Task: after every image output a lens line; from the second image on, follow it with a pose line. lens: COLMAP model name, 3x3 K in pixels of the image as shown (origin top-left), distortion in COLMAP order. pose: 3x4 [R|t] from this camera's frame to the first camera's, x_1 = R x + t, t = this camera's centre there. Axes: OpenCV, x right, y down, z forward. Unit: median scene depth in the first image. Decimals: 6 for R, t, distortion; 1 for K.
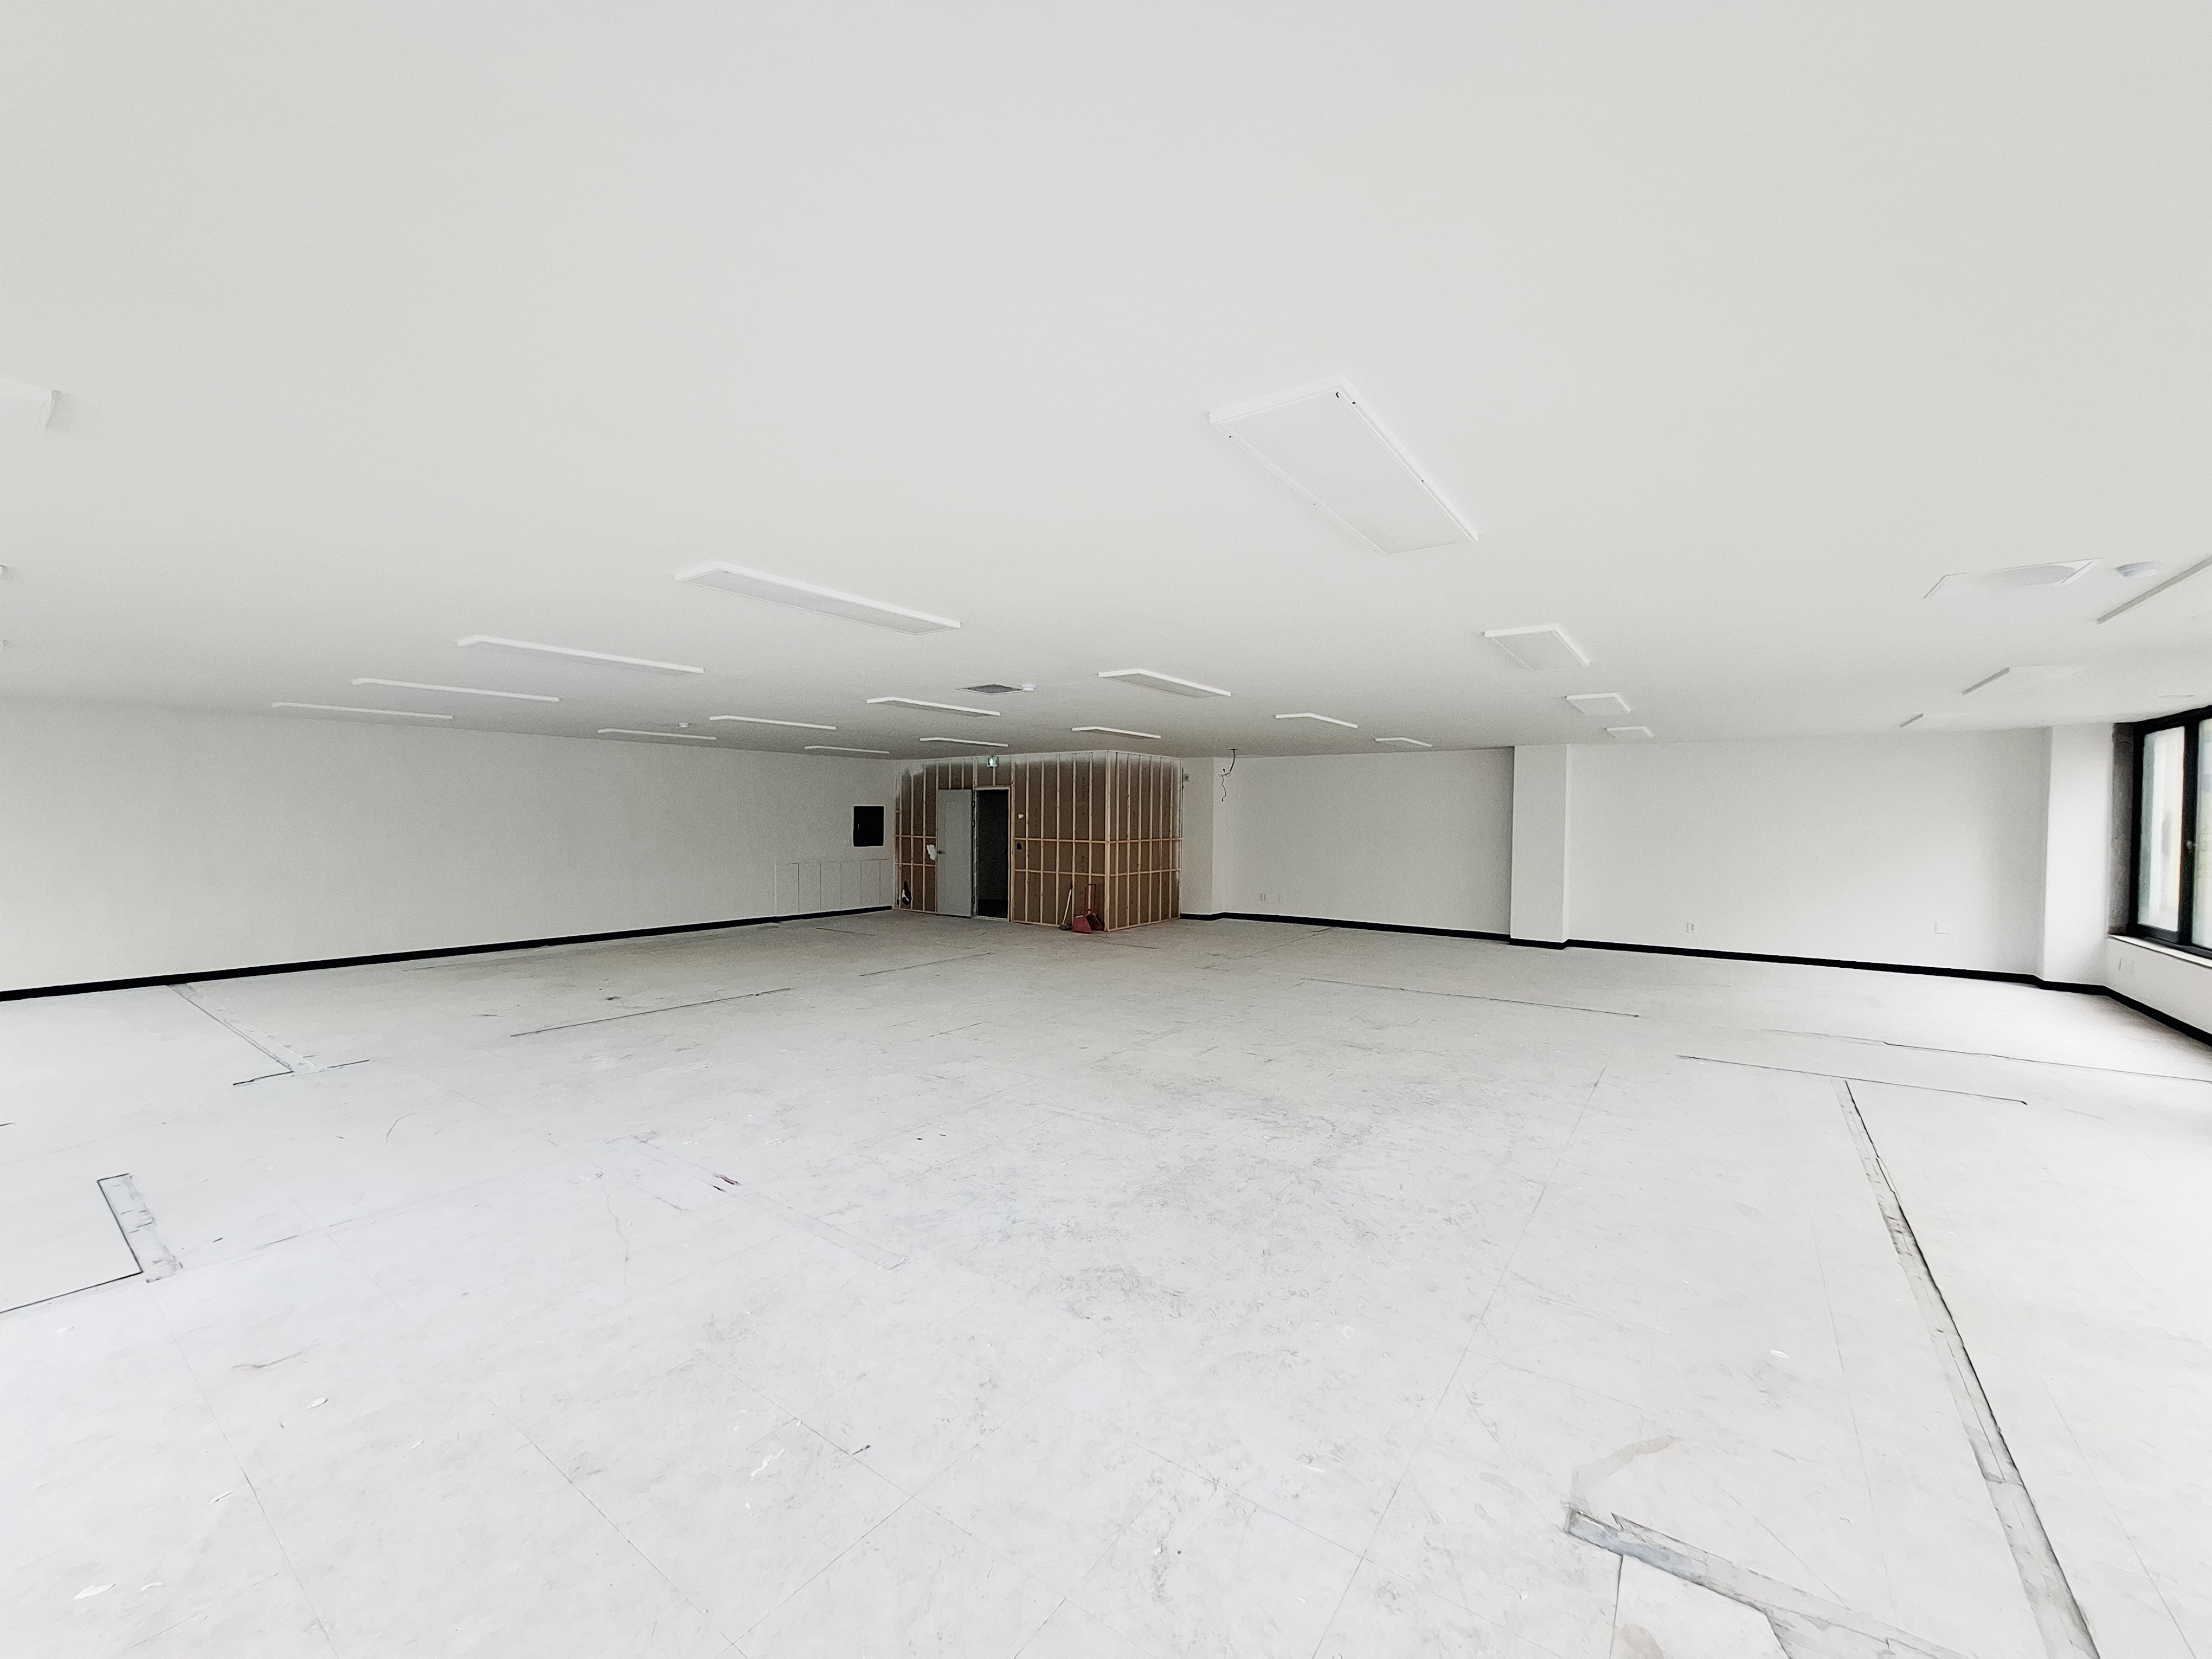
lens RADIAL K [[870.7, 0, 1094.1], [0, 870.7, 829.2], [0, 0, 1]] dist [-0.004448, 0.001377]
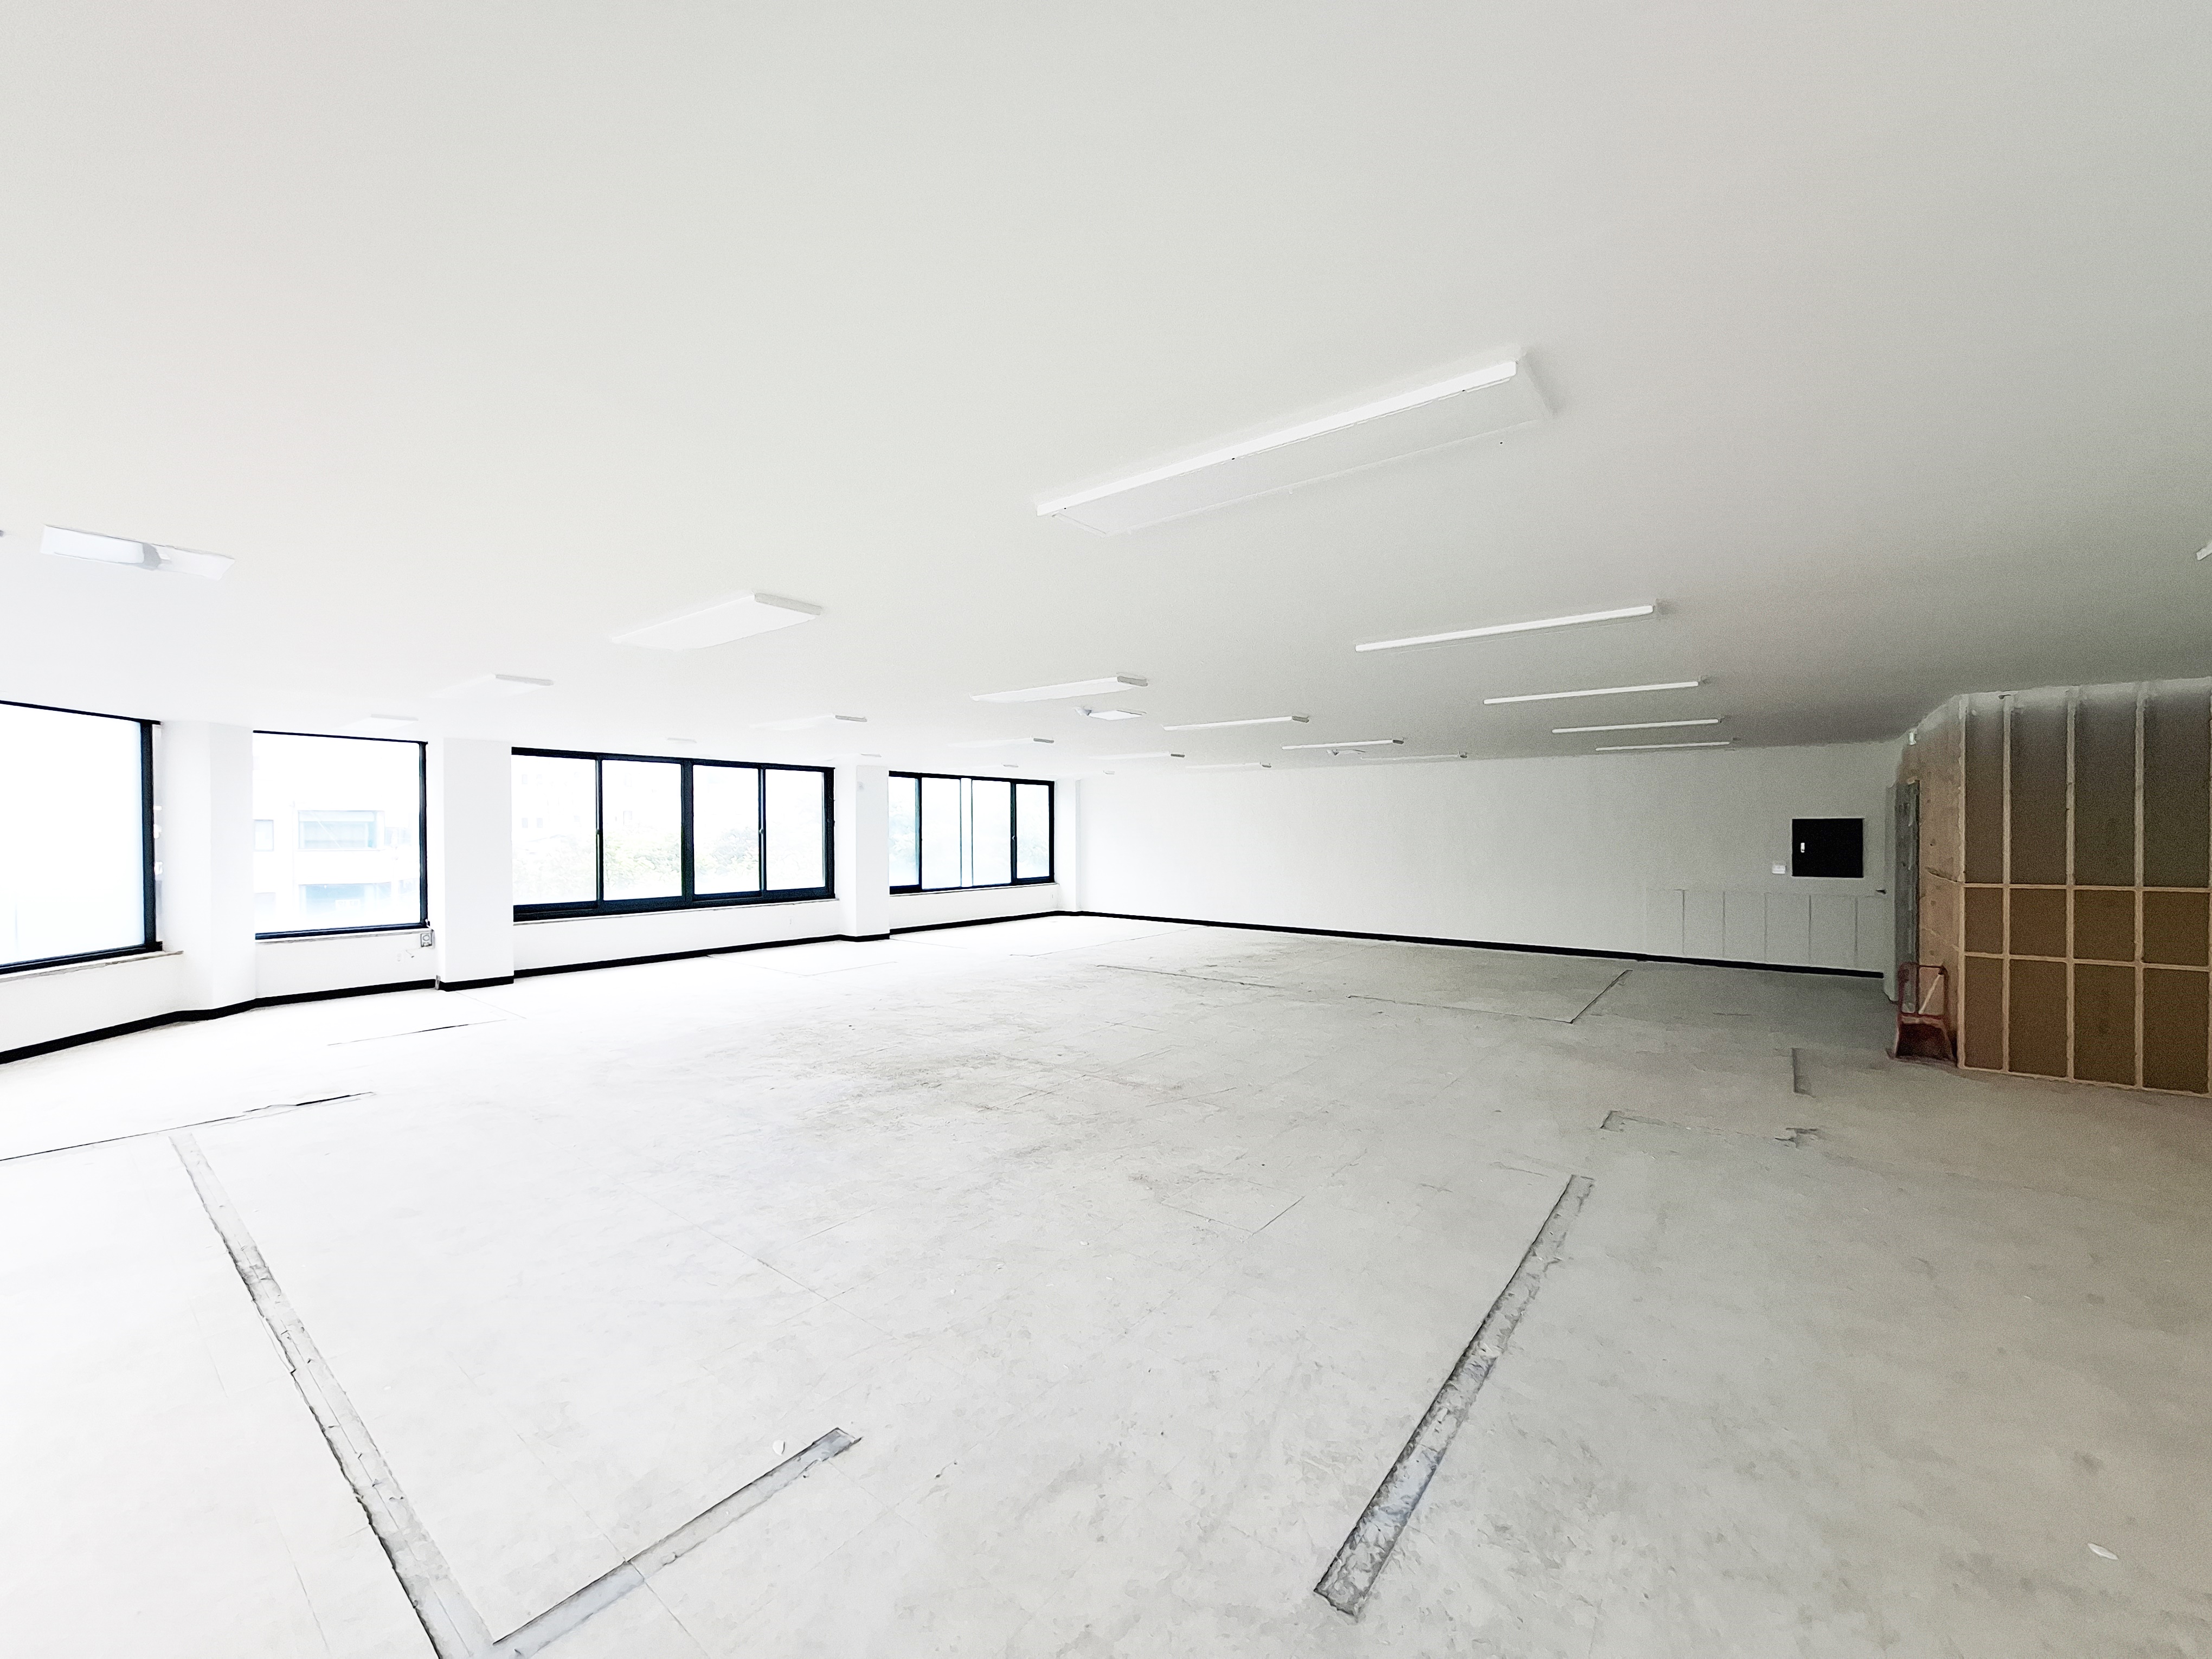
lens RADIAL K [[870.7, 0, 1106.2], [0, 870.7, 834.9], [0, 0, 1]] dist [-0.004448, 0.001377]
pose [[-0.031155, -0.001804, -0.999513, 0.492107], [-0.012968, 0.999915, -0.001401, -0.005469], [0.999430, 0.012918, -0.031175, 0.520450]]
